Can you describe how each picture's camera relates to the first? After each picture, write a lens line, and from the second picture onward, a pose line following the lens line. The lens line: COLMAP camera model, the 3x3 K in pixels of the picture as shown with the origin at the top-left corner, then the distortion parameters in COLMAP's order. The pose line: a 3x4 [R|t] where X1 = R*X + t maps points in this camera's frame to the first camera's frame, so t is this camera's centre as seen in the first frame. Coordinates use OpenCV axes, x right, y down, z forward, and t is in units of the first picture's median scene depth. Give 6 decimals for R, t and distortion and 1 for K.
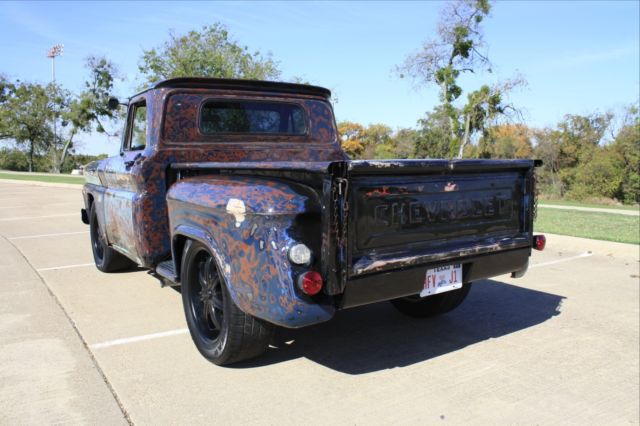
lens RADIAL K [[531.0, 0, 324.1], [0, 531.0, 211.0], [0, 0, 1]] dist [-0.166552, 0.148076]
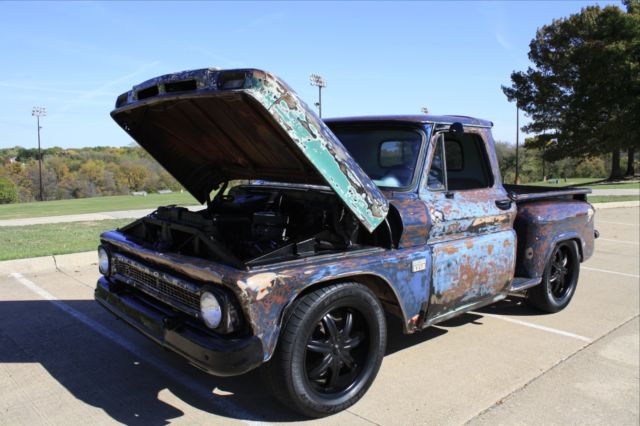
lens RADIAL K [[533.9, 0, 325.3], [0, 533.9, 209.8], [0, 0, 1]] dist [-0.166930, 0.146289]
pose [[-0.134822, -0.097974, 0.986014, -0.213732], [0.091730, 0.989592, 0.110873, -0.035674], [-0.986615, 0.105395, -0.124432, 0.237328]]
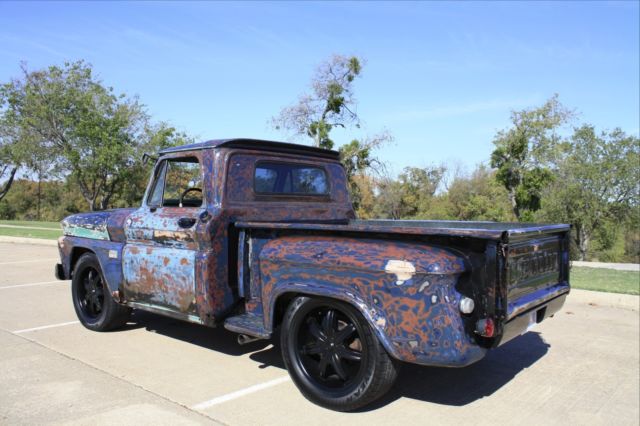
lens RADIAL K [[533.9, 0, 325.3], [0, 533.9, 209.8], [0, 0, 1]] dist [-0.166930, 0.146289]
pose [[0.955576, 0.017250, 0.294241, -0.068228], [0.009301, 0.996024, -0.088601, -0.003257], [-0.294599, 0.087402, 0.951616, -0.007553]]
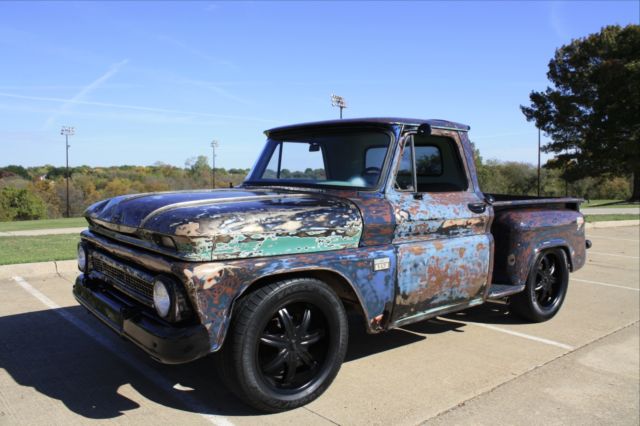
lens RADIAL K [[531.0, 0, 324.1], [0, 531.0, 211.0], [0, 0, 1]] dist [-0.166552, 0.148076]
pose [[-0.089552, -0.063173, 0.993977, -0.216759], [0.086987, 0.993677, 0.070991, -0.028804], [-0.992176, 0.092820, -0.083490, 0.223013]]
